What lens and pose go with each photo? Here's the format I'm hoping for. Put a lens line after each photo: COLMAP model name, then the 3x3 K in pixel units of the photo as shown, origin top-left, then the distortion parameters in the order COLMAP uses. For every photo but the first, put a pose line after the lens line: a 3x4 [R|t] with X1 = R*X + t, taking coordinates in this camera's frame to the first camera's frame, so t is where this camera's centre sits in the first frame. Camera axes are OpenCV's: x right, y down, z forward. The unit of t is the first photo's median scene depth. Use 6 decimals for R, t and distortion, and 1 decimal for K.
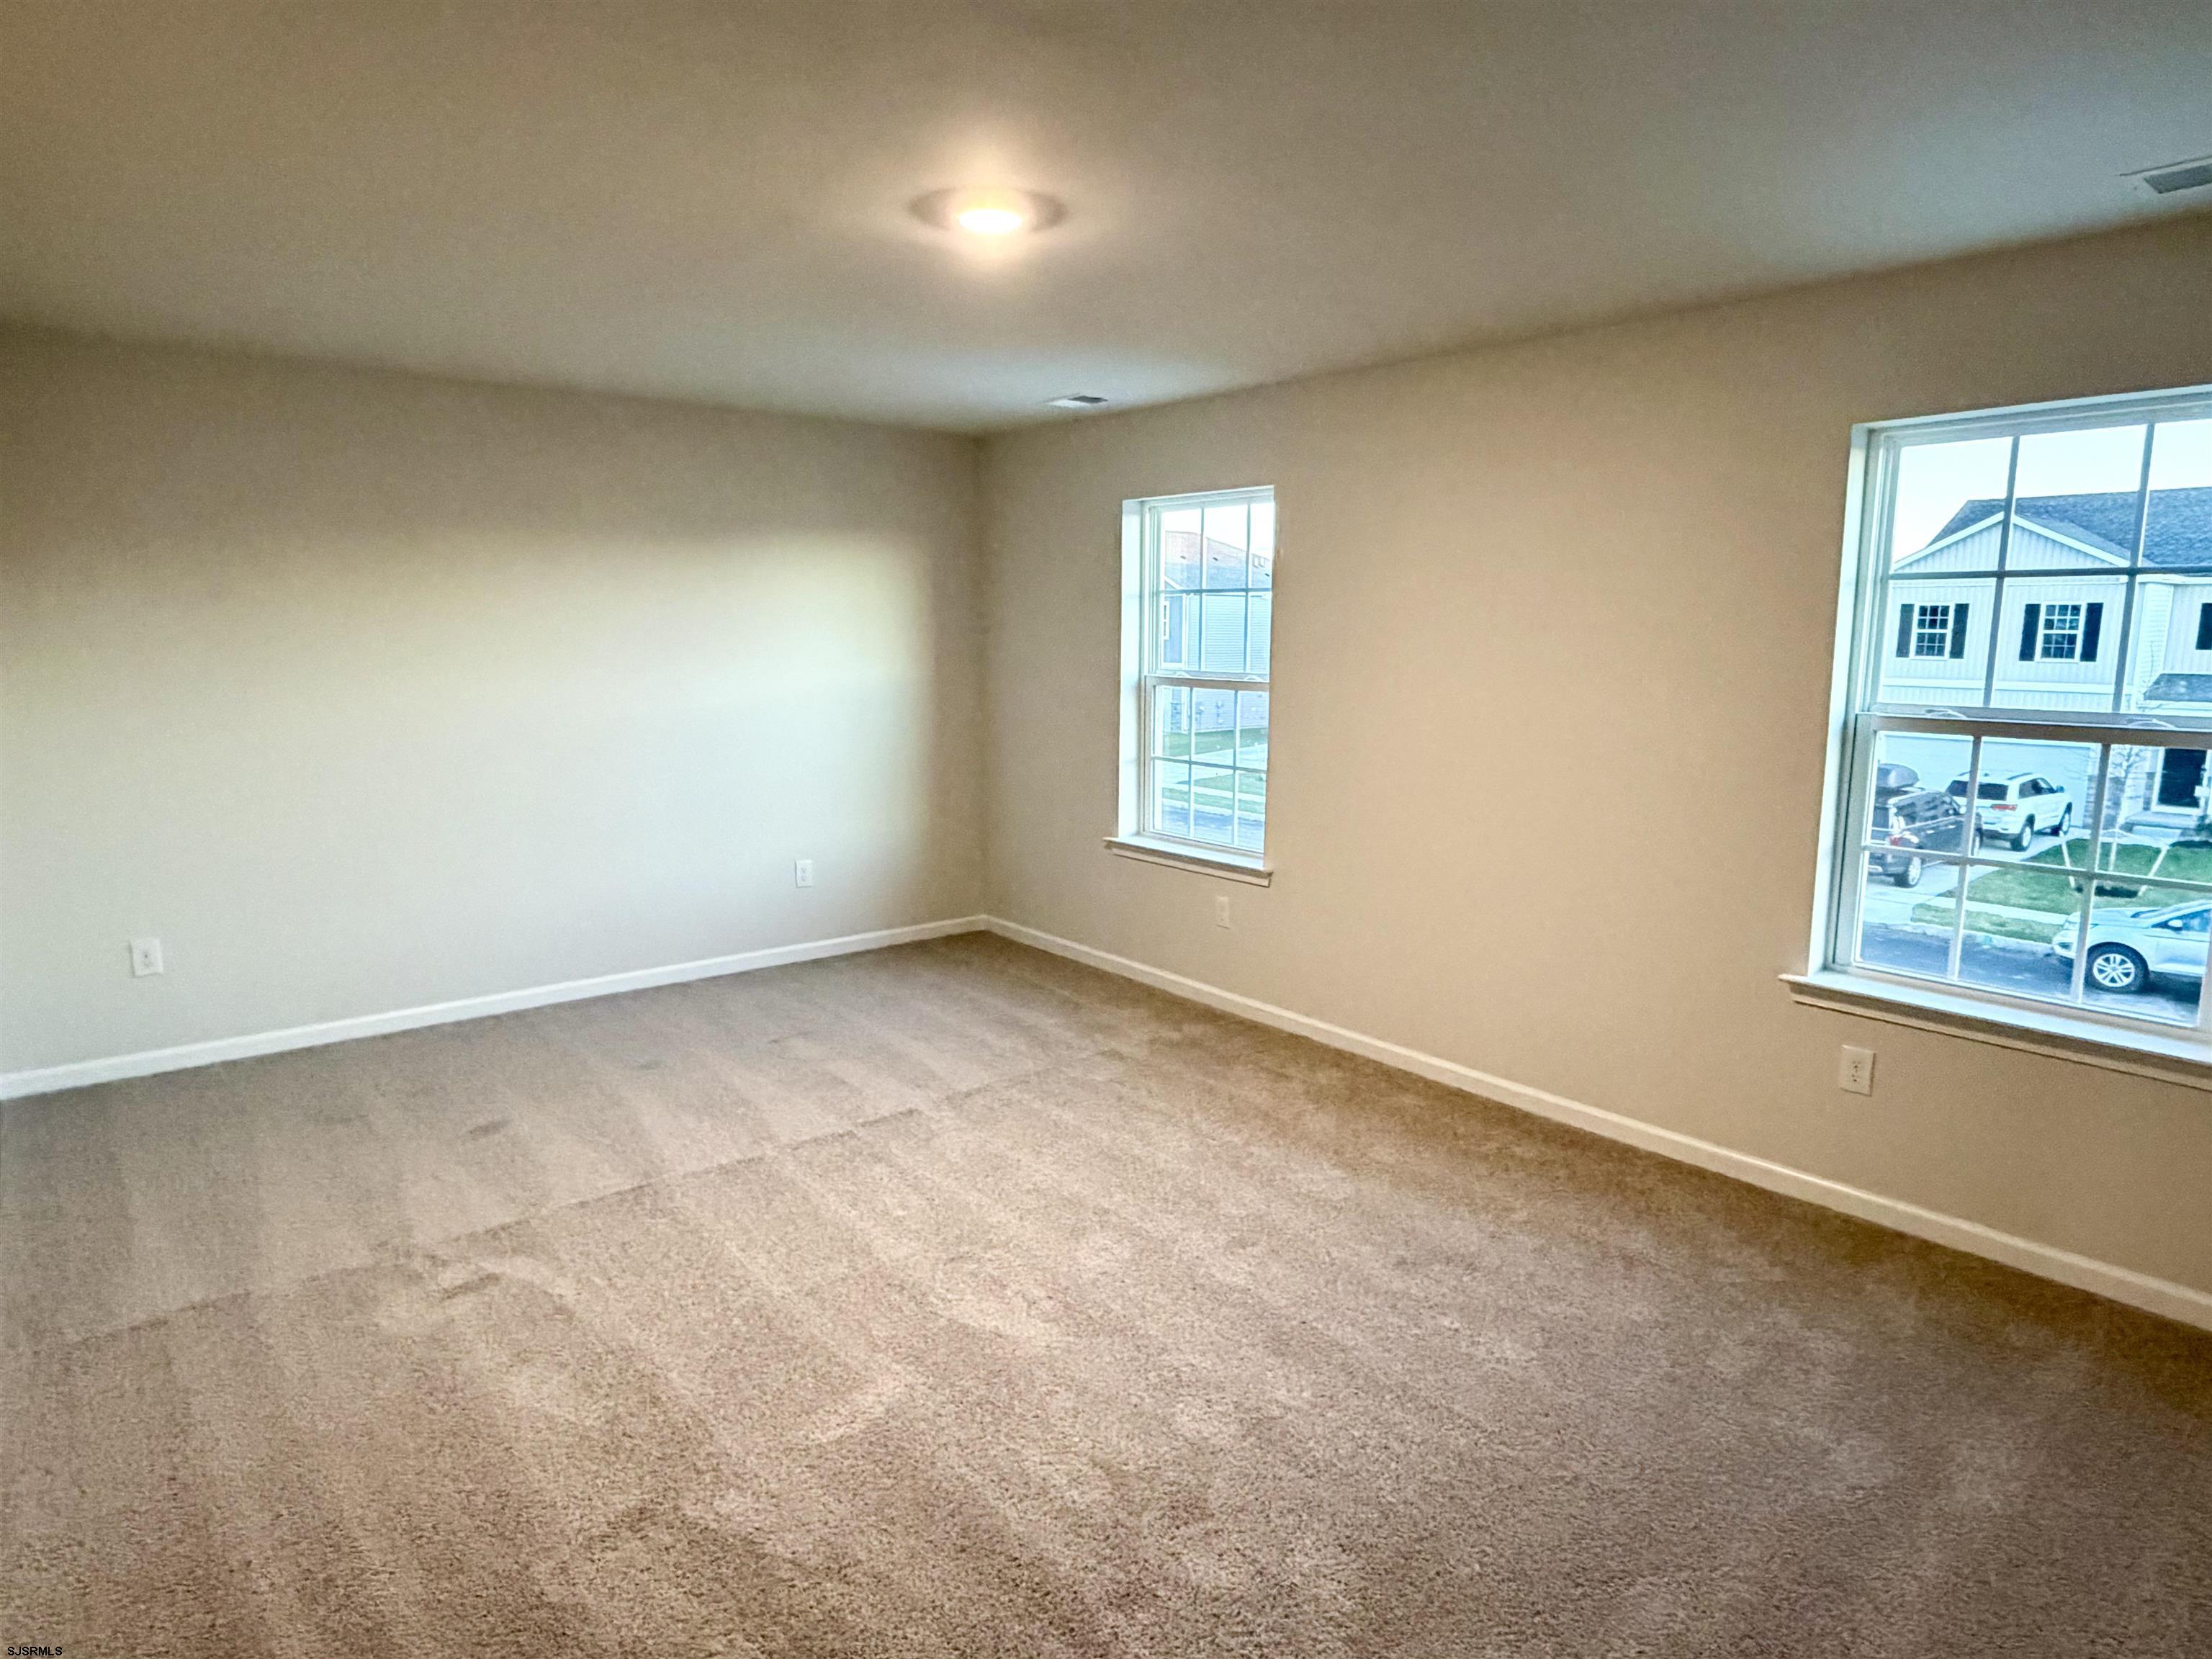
lens RADIAL K [[1258.6, 0, 1250.8], [0, 1258.6, 834.5], [0, 0, 1]] dist [0.007448, 0.000393]
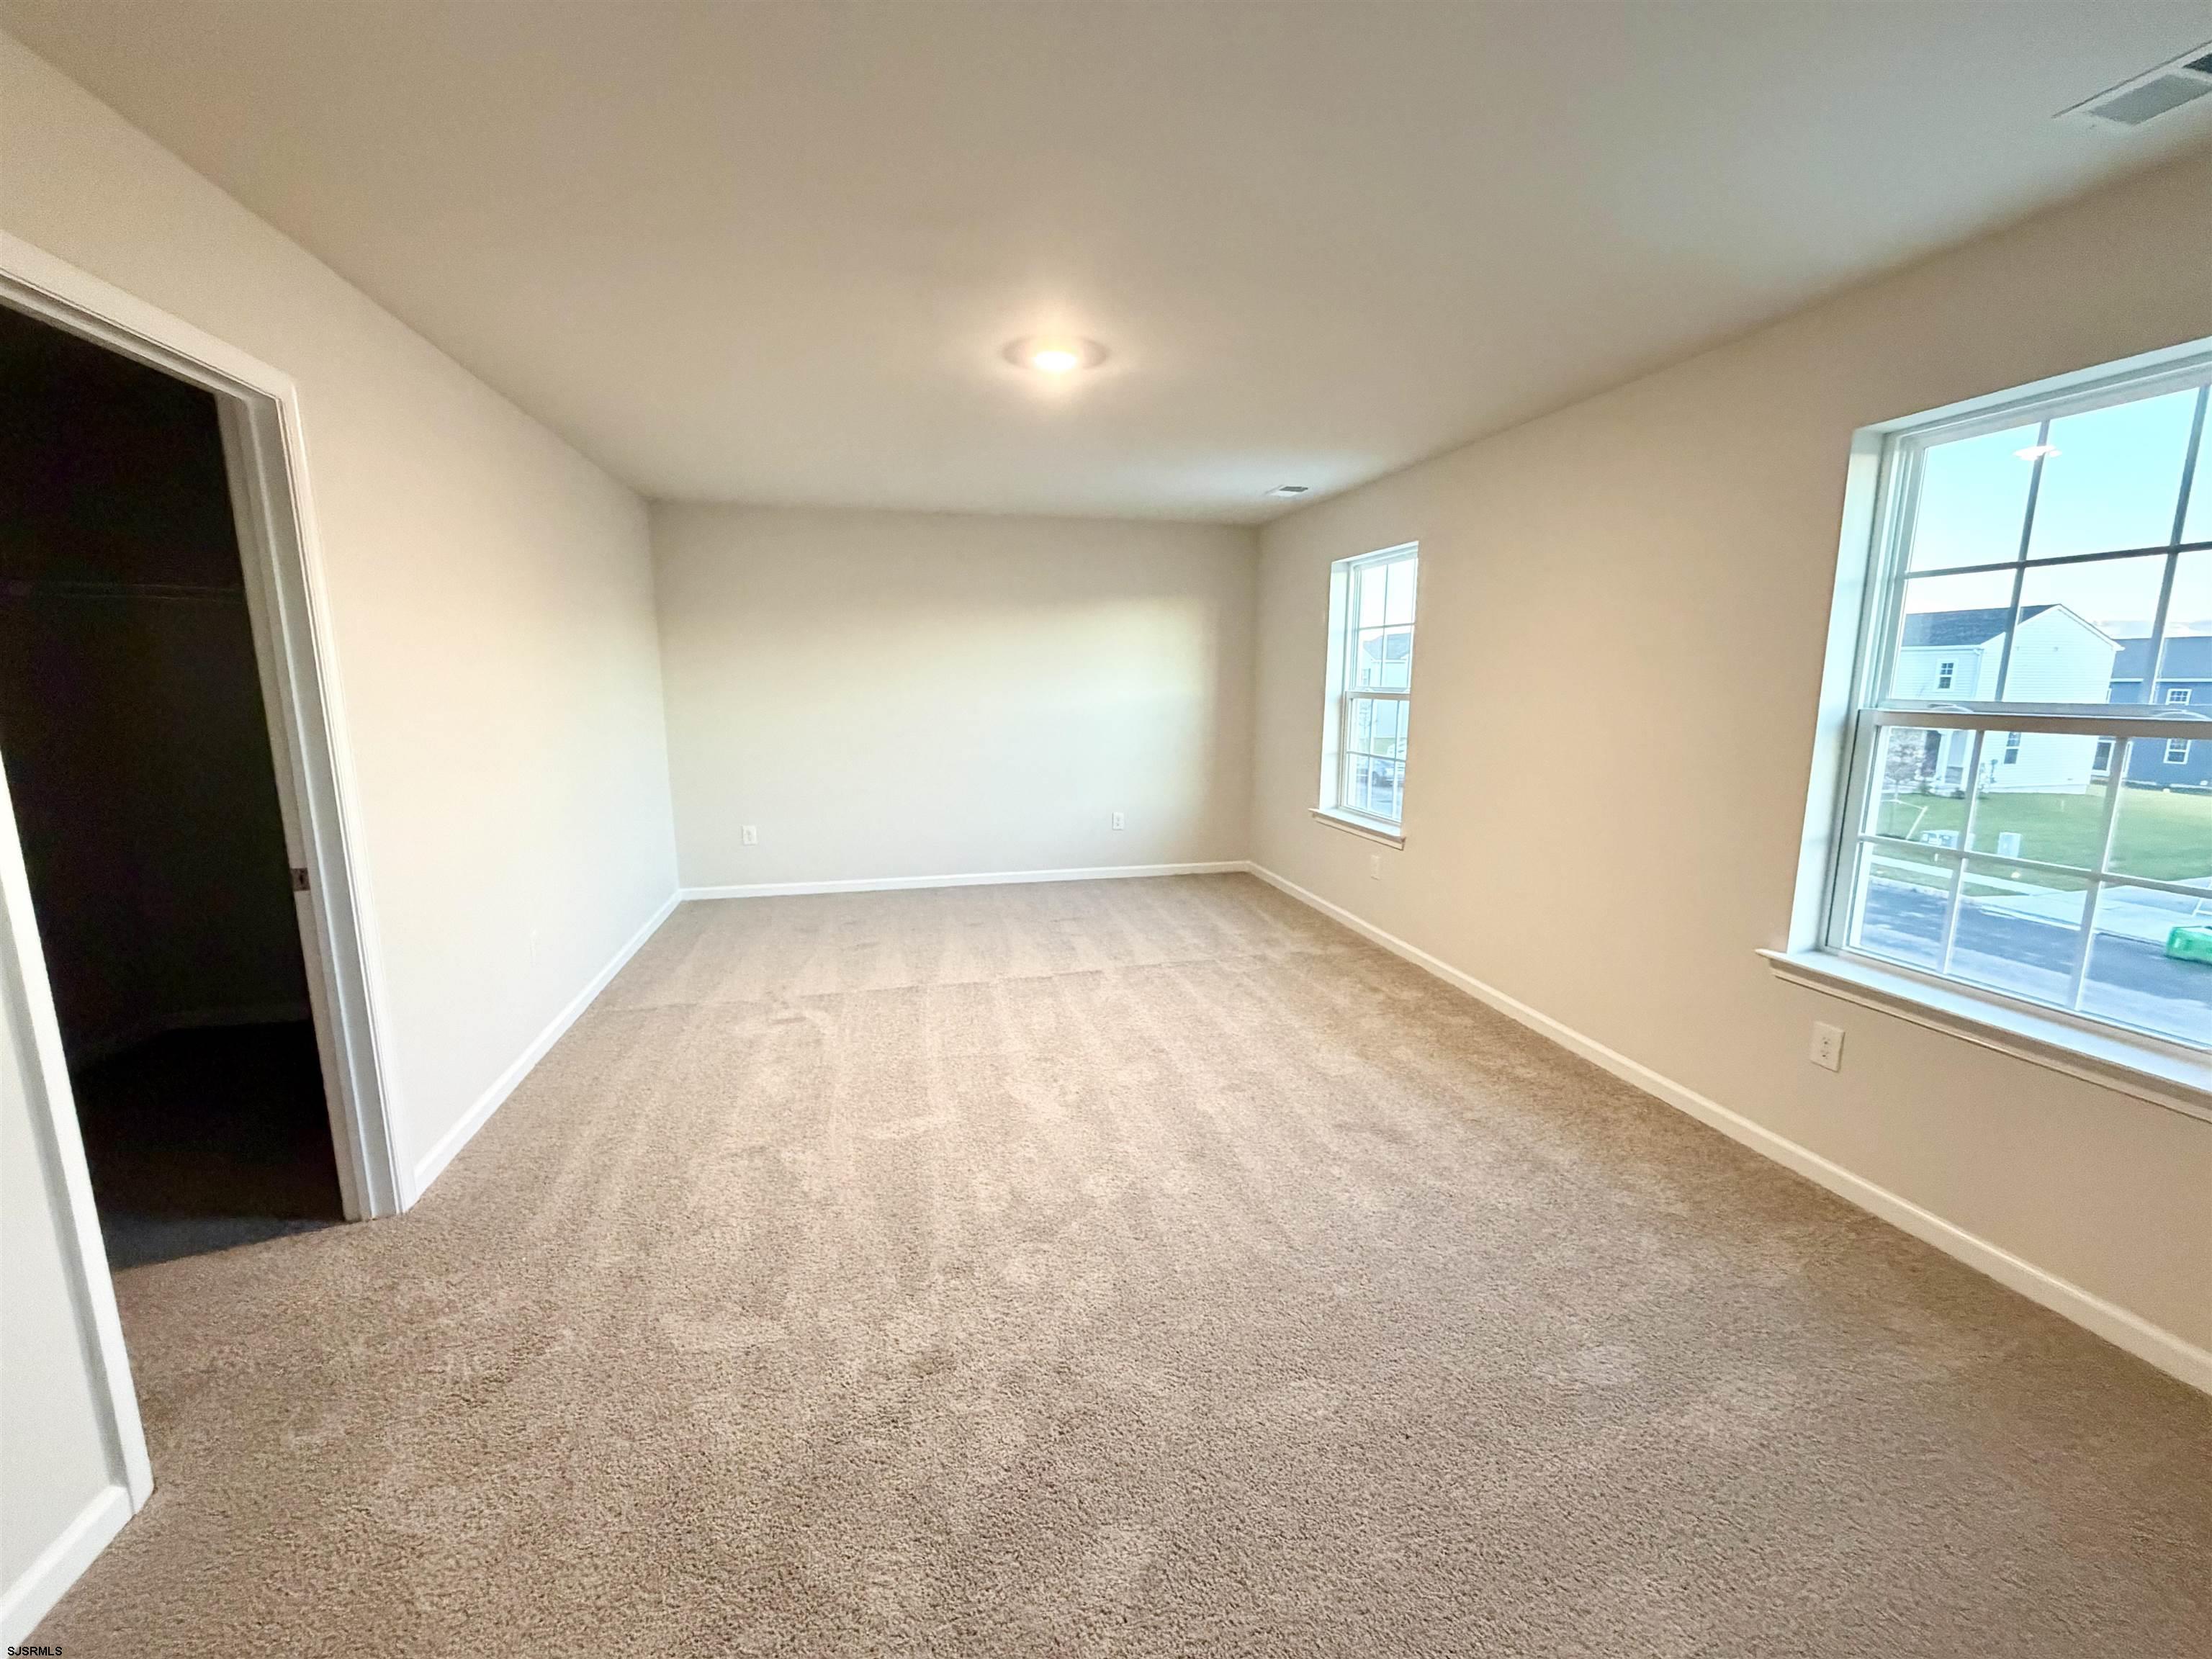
lens RADIAL K [[882.0, 0, 1109.3], [0, 882.0, 823.6], [0, 0, 1]] dist [0.012560, -0.000310]
pose [[0.896773, 0.065427, -0.437628, 0.252028], [-0.060587, 0.997849, 0.025030, 0.017680], [0.438324, 0.004069, 0.898808, 0.063564]]
